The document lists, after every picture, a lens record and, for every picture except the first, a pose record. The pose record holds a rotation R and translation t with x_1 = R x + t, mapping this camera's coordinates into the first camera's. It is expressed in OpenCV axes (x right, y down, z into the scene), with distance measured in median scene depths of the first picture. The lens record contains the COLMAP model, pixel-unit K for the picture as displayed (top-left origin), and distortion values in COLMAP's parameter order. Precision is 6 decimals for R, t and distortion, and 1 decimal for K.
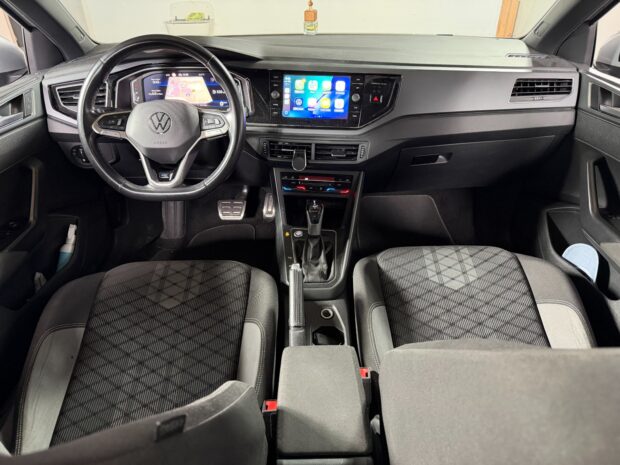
lens RADIAL K [[436.0, 0, 311.9], [0, 436.0, 232.9], [0, 0, 1]] dist [0.072598, -0.095766]
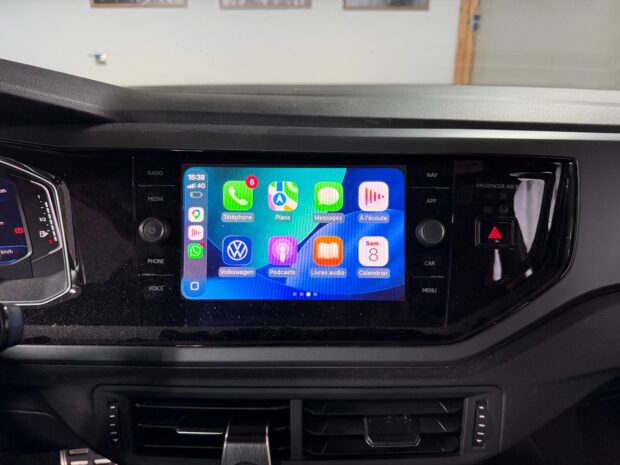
lens RADIAL K [[432.9, 0, 310.0], [0, 432.9, 232.5], [0, 0, 1]] dist [0.096428, -0.159929]
pose [[0.990210, -0.042455, 0.132970, -0.019426], [0.067254, 0.979868, -0.187976, -0.252324], [-0.122313, 0.195079, 0.973131, 0.707544]]
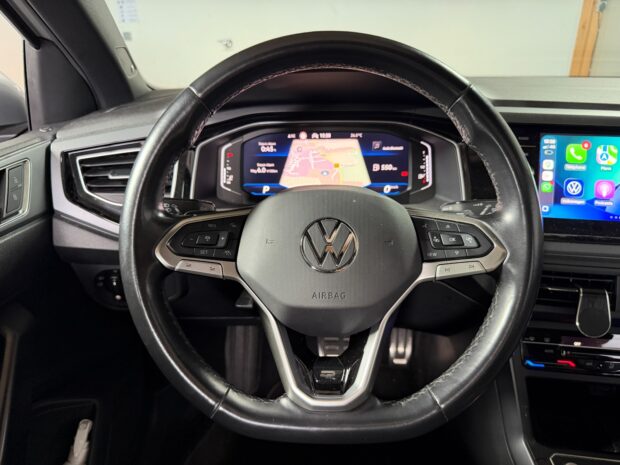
lens RADIAL K [[432.9, 0, 310.0], [0, 432.9, 232.5], [0, 0, 1]] dist [0.096428, -0.159929]
pose [[0.999624, 0.011057, -0.025096, -0.305130], [-0.014827, 0.987743, -0.155383, -0.173050], [0.023070, 0.155697, 0.987535, 0.533973]]
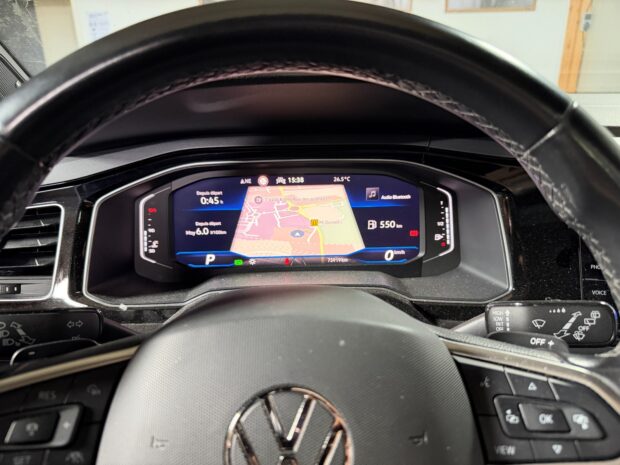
lens RADIAL K [[436.0, 0, 311.9], [0, 436.0, 232.9], [0, 0, 1]] dist [0.072598, -0.095766]
pose [[0.999928, -0.010276, 0.006235, -0.290391], [0.011321, 0.979447, -0.201386, -0.259154], [-0.004037, 0.201442, 0.979492, 0.700416]]
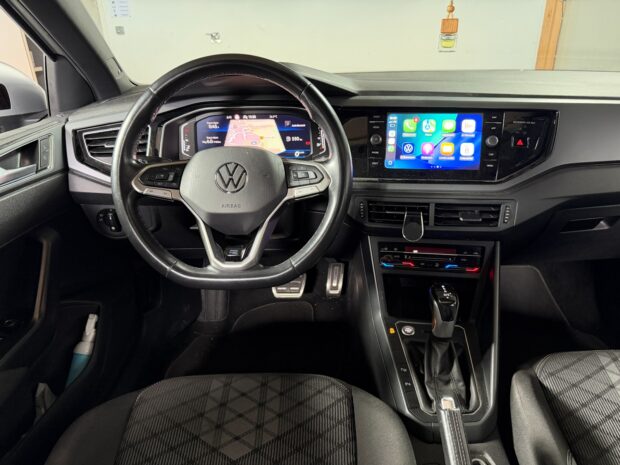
lens RADIAL K [[432.9, 0, 310.0], [0, 432.9, 232.5], [0, 0, 1]] dist [0.096428, -0.159929]
pose [[0.999710, -0.004352, -0.023698, -0.178003], [0.001286, 0.991787, -0.127892, -0.066399], [0.024060, 0.127825, 0.991505, 0.293748]]
